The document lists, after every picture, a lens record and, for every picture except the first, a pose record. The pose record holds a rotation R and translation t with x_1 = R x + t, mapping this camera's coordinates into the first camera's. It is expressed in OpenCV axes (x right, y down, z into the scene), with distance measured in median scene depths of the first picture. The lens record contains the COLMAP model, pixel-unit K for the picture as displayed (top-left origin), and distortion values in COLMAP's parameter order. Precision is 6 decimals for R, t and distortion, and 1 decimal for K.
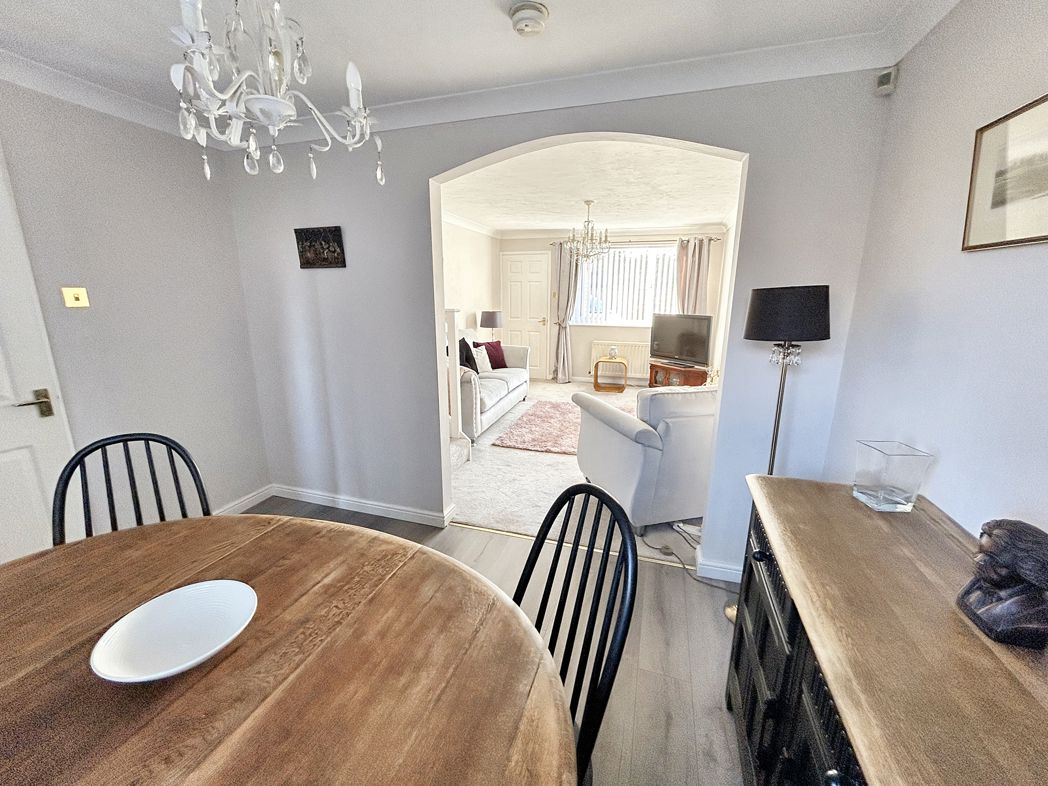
lens RADIAL K [[424.2, 0, 523.2], [0, 424.2, 393.5], [0, 0, 1]] dist [0.001550, -0.002308]
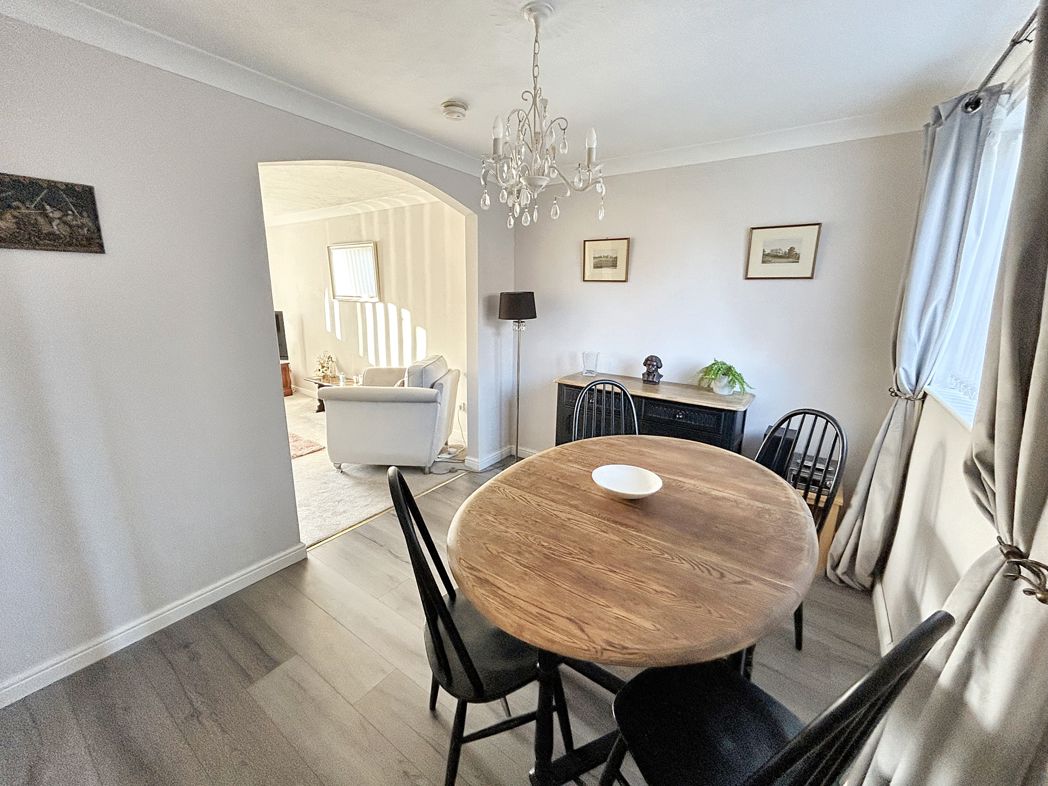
lens RADIAL K [[424.2, 0, 523.2], [0, 424.2, 393.5], [0, 0, 1]] dist [0.001550, -0.002308]
pose [[0.298606, -0.221728, 0.928262, -0.364068], [0.205030, 0.964831, 0.164508, -0.031378], [-0.932093, 0.141199, 0.333565, 0.103362]]
